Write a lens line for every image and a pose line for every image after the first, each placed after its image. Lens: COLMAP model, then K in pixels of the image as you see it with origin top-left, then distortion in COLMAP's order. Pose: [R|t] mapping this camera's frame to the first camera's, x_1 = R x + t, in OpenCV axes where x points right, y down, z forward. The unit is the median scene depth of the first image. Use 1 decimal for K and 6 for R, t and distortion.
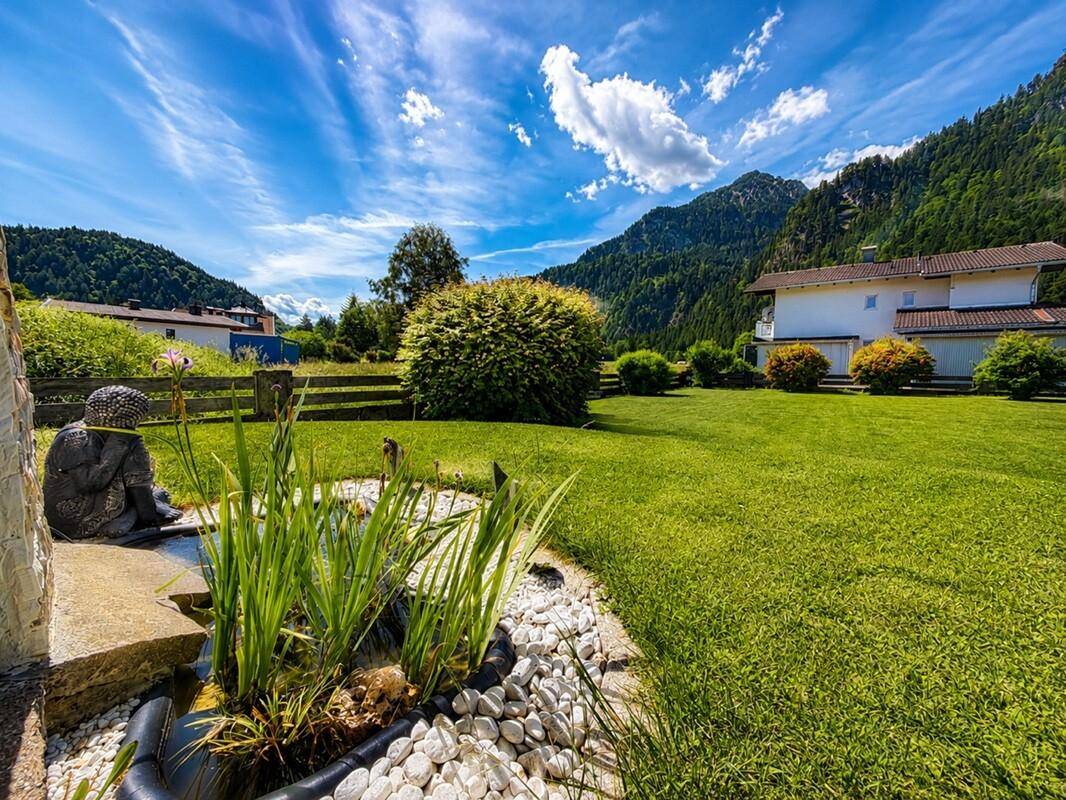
lens RADIAL K [[398.2, 0, 533.0], [0, 398.2, 400.0], [0, 0, 1]] dist [0.000509, 0.000147]
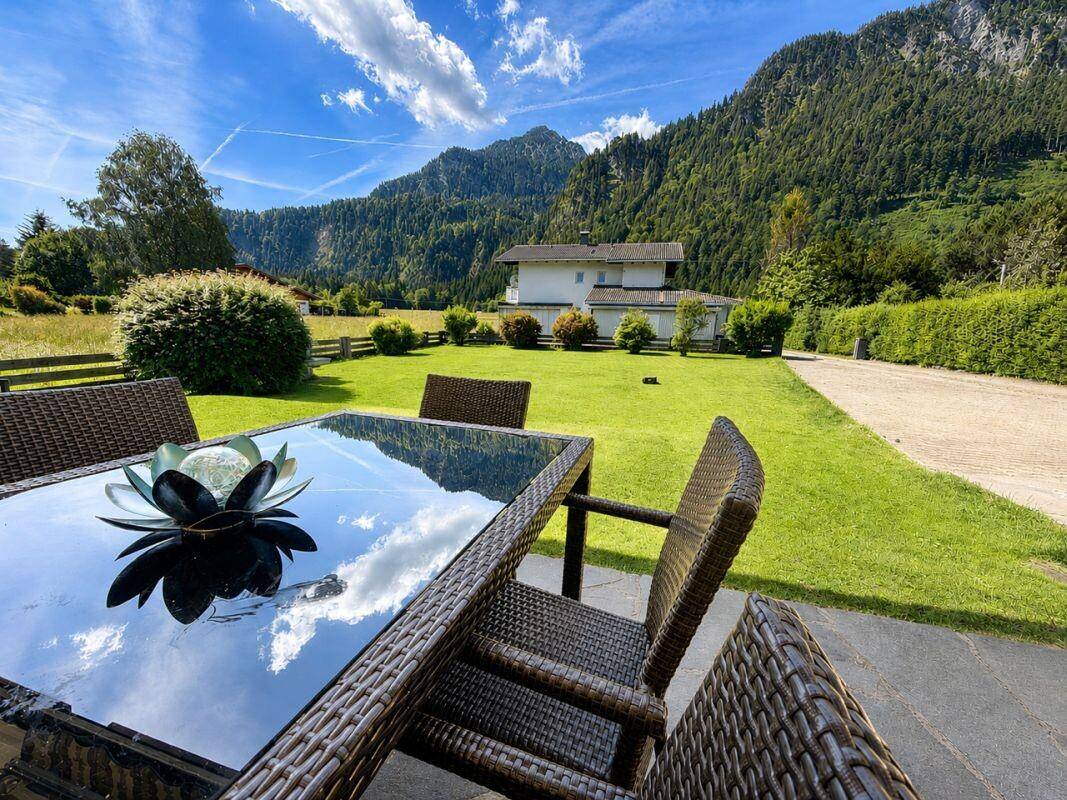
lens RADIAL K [[438.8, 0, 541.8], [0, 438.8, 397.1], [0, 0, 1]] dist [0.000083, 0.000138]
pose [[0.918651, -0.065918, 0.389531, 0.079004], [0.017506, 0.991805, 0.126553, -0.021763], [-0.394681, -0.109439, 0.912277, -0.176571]]
